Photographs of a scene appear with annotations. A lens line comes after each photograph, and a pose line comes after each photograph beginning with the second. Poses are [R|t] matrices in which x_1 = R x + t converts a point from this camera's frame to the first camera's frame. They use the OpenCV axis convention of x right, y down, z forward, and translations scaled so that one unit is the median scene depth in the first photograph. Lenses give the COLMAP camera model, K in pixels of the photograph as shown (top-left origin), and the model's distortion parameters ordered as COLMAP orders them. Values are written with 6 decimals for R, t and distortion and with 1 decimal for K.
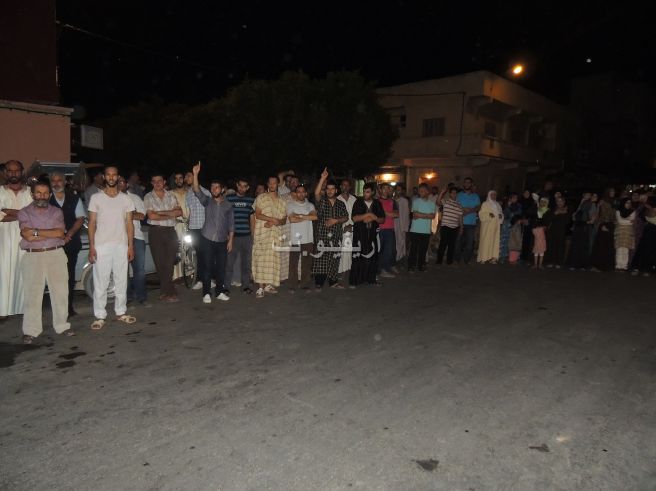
lens RADIAL K [[466.5, 0, 328.0], [0, 466.5, 245.5], [0, 0, 1]] dist [-0.013650, -0.005928]
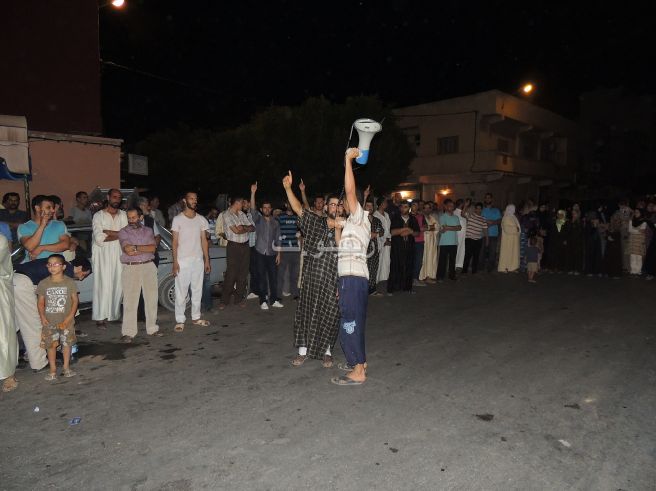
lens RADIAL K [[466.5, 0, 328.0], [0, 466.5, 245.5], [0, 0, 1]] dist [-0.013650, -0.005928]
pose [[0.999444, -0.021623, -0.025382, -0.086239], [0.020617, 0.999016, -0.039265, 0.017751], [0.026206, 0.038720, 0.998906, -0.153164]]
